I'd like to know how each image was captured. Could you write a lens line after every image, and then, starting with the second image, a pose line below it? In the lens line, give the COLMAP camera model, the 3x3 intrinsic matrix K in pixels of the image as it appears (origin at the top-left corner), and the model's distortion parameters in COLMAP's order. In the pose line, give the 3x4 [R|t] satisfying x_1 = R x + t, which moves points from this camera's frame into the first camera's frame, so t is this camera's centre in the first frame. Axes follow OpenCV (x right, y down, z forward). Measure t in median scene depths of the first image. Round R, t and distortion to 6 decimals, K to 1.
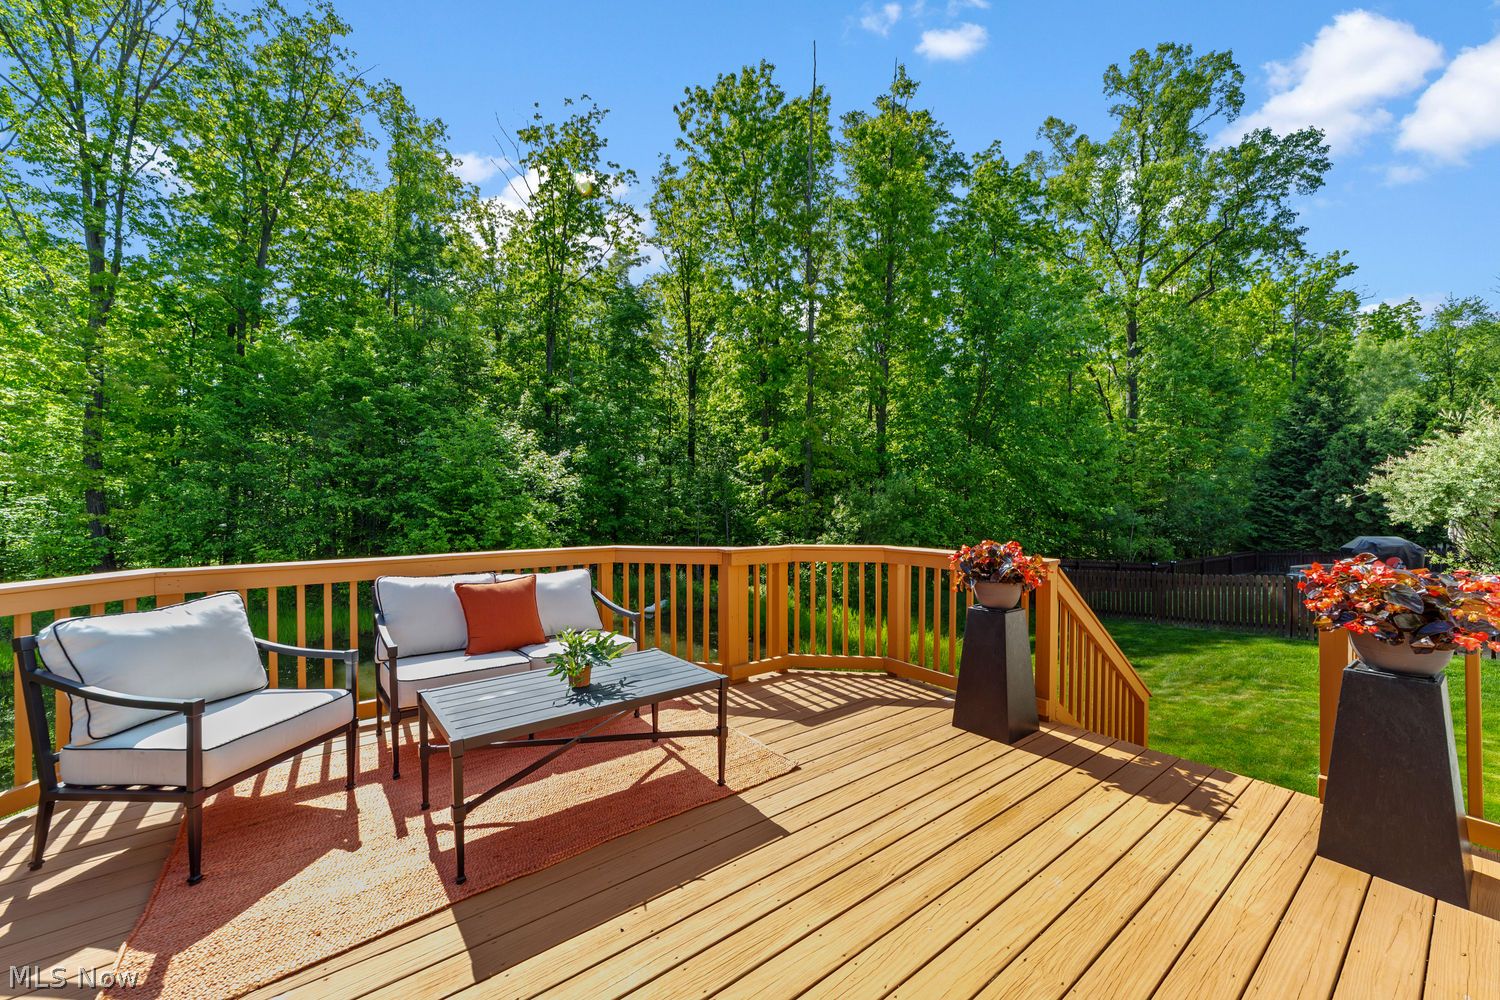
lens RADIAL K [[578.9, 0, 750.0], [0, 578.9, 500.0], [0, 0, 1]] dist [-0.017055, 0.008196]
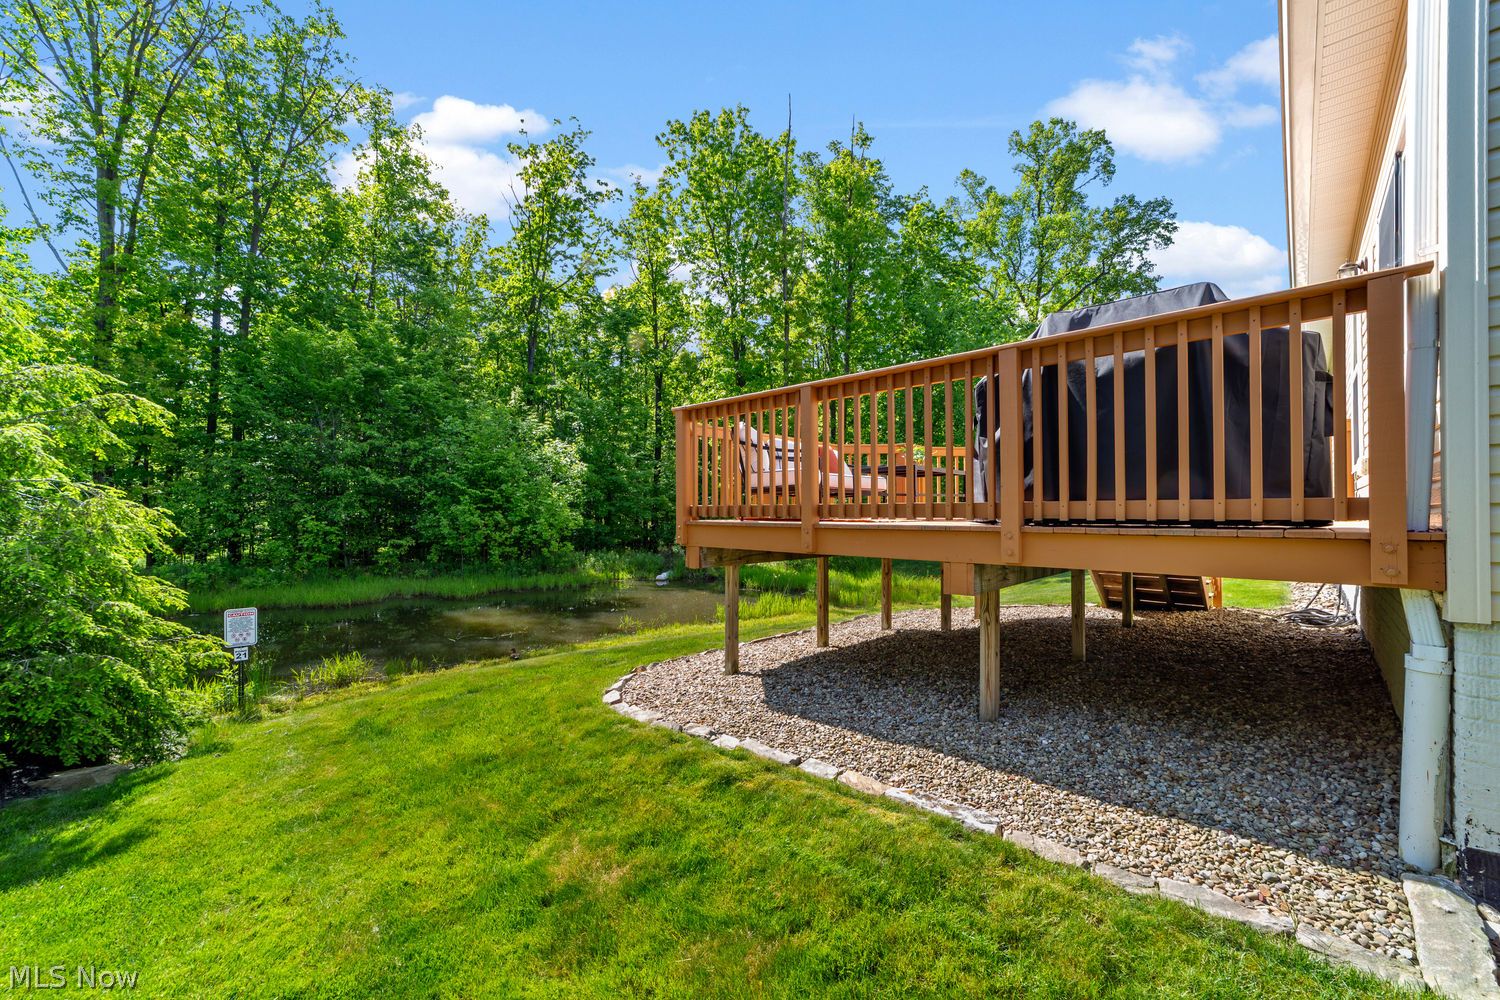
lens RADIAL K [[588.3, 0, 744.3], [0, 588.3, 508.0], [0, 0, 1]] dist [-0.012654, 0.006095]
pose [[0.988691, -0.001940, 0.149953, -0.129535], [0.004791, 0.999815, -0.018650, 0.052358], [-0.149889, 0.019158, 0.988517, -0.120110]]
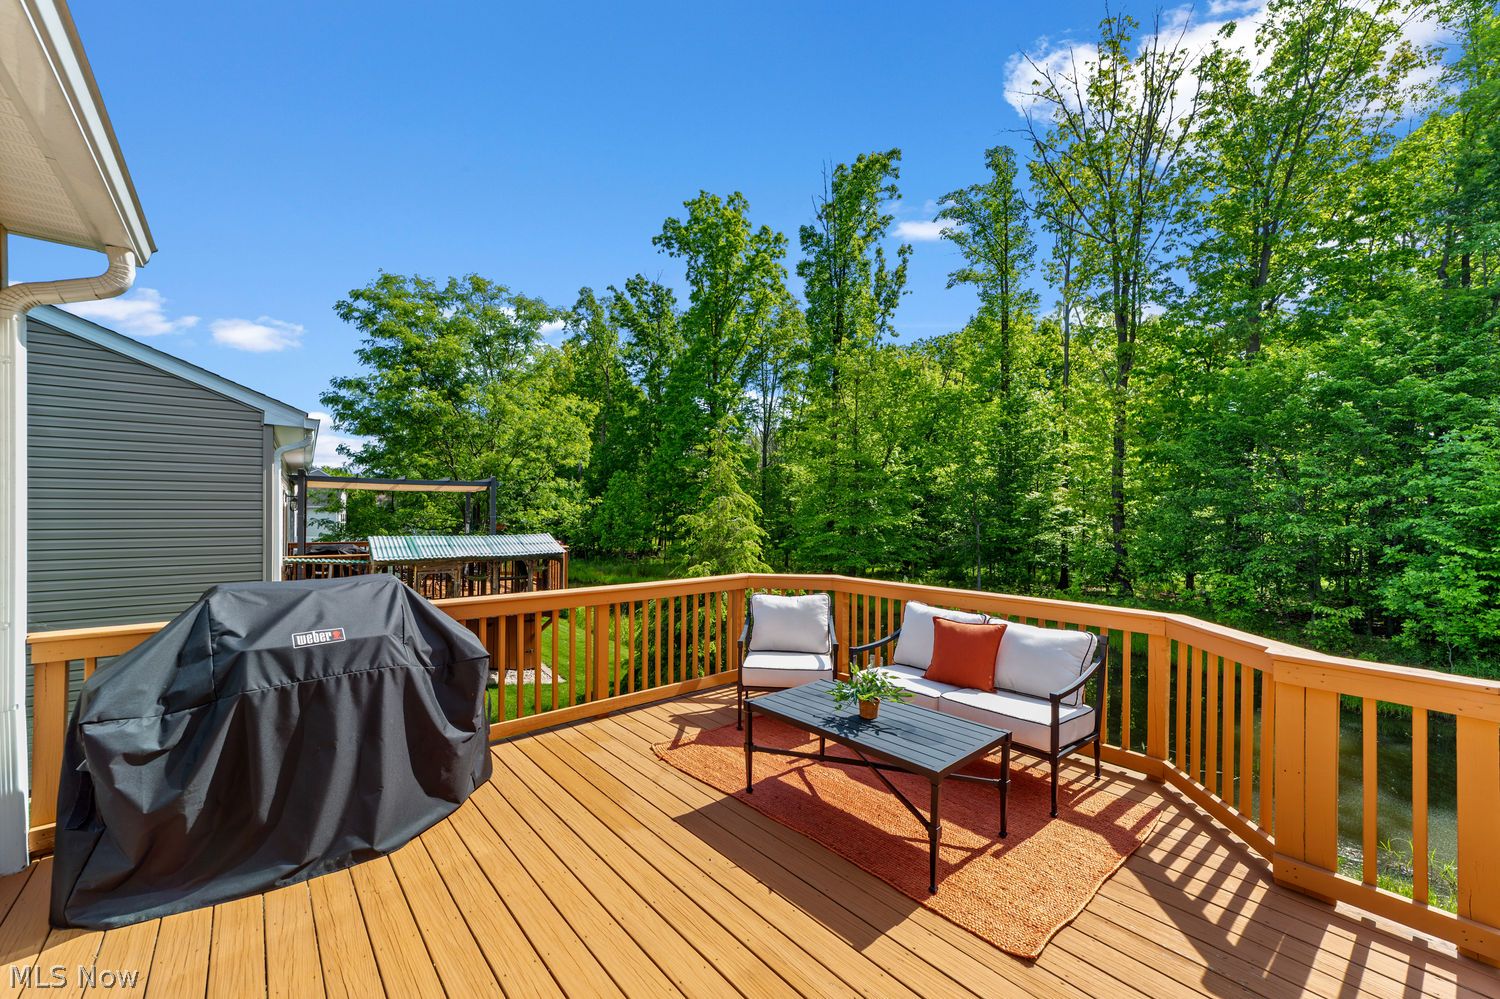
lens RADIAL K [[588.3, 0, 744.3], [0, 588.3, 507.5], [0, 0, 1]] dist [-0.012654, 0.006095]
pose [[0.053502, -0.006279, -0.998548, 0.079786], [-0.013164, 0.999889, -0.006993, -0.007783], [0.998481, 0.013519, 0.053414, 0.063474]]
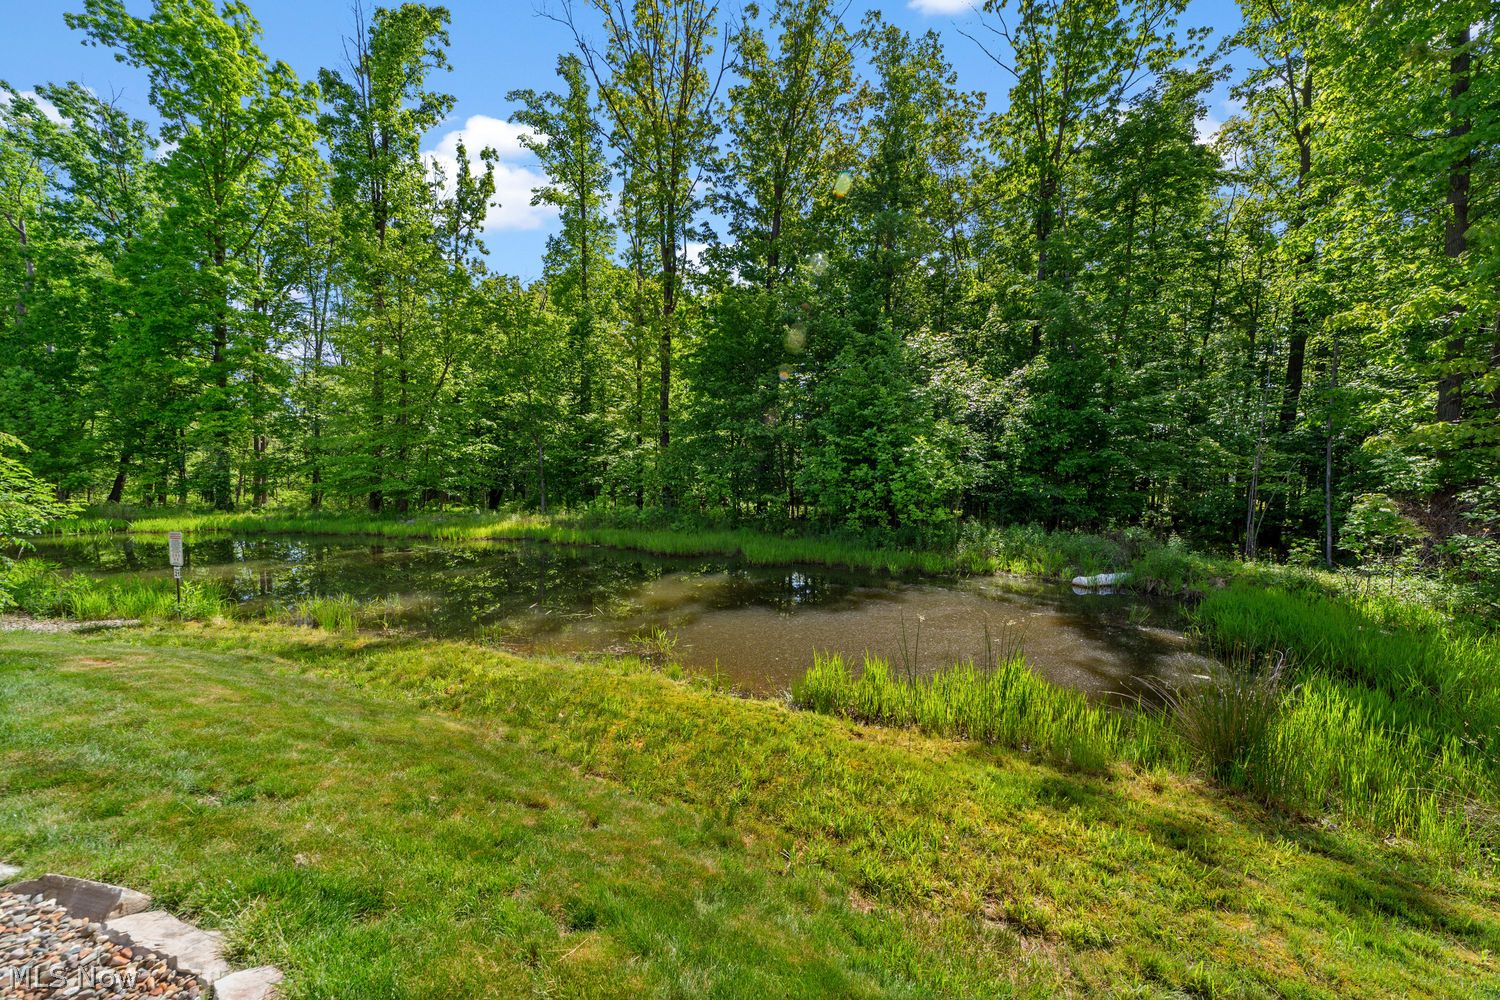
lens RADIAL K [[588.3, 0, 744.3], [0, 588.3, 508.0], [0, 0, 1]] dist [-0.012654, 0.006095]
pose [[0.577002, 0.049645, -0.815233, 0.088954], [-0.014188, 0.998610, 0.050771, 0.056725], [0.816620, -0.017729, 0.576904, 0.233520]]
